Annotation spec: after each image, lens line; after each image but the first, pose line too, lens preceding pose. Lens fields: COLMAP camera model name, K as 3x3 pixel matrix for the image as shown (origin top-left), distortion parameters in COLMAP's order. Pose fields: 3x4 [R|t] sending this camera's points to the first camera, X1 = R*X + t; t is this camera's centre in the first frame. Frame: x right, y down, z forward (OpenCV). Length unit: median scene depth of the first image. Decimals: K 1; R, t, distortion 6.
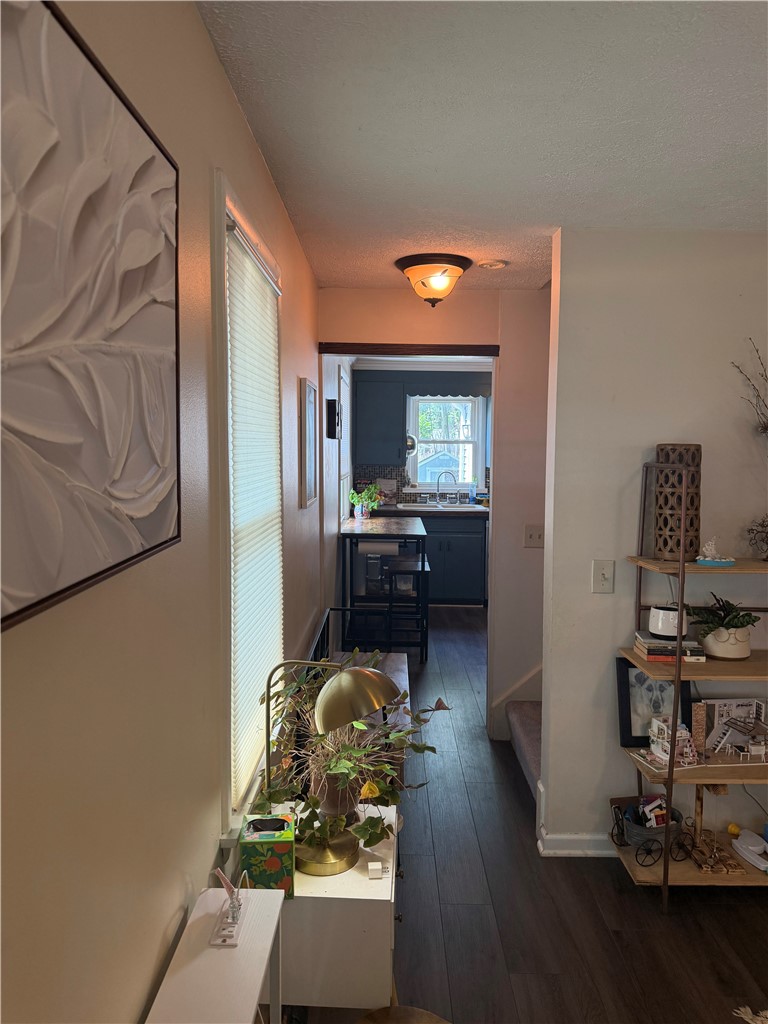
lens RADIAL K [[720.2, 0, 384.0], [0, 720.2, 512.0], [0, 0, 1]] dist [0.000000, -0.000010]
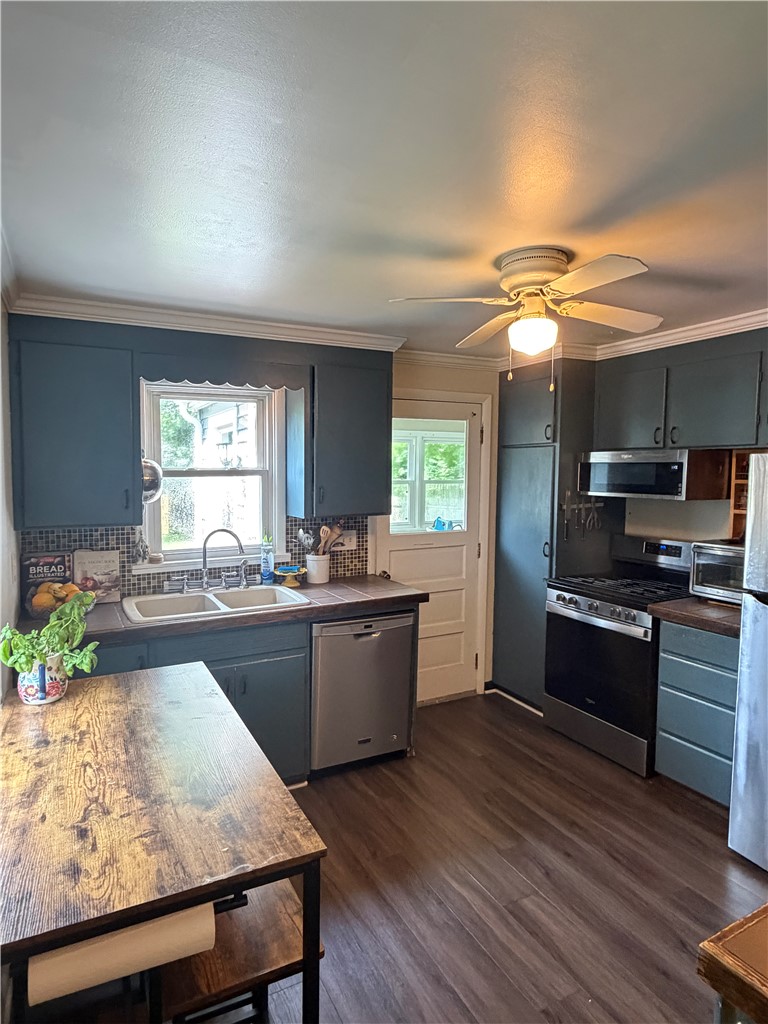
lens RADIAL K [[642.9, 0, 384.0], [0, 642.9, 512.0], [0, 0, 1]] dist [-0.000292, -0.001064]
pose [[0.895995, -0.041138, 0.442155, -0.013753], [0.049638, 0.998738, -0.007664, -0.059573], [-0.441282, 0.028814, 0.896906, 0.528817]]
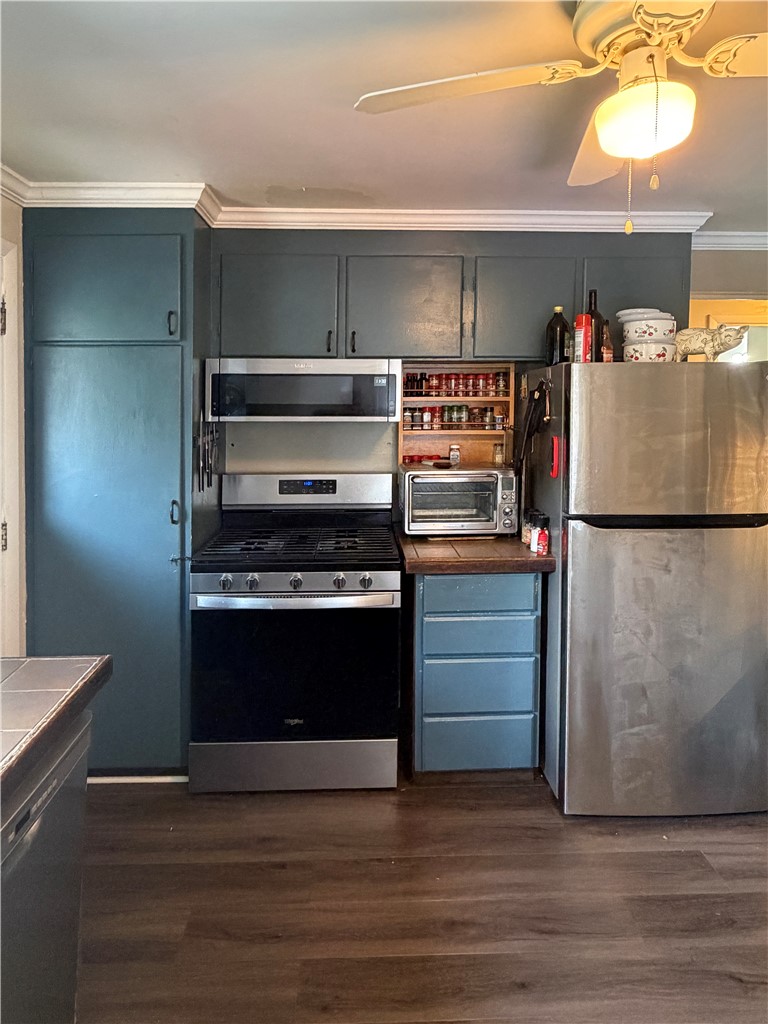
lens RADIAL K [[594.1, 0, 382.5], [0, 594.1, 434.0], [0, 0, 1]] dist [0.000122, -0.002748]
pose [[-0.035072, -0.058304, 0.997683, 0.041638], [0.092004, 0.993869, 0.061316, -0.076486], [-0.995141, 0.093941, -0.029493, 0.885234]]
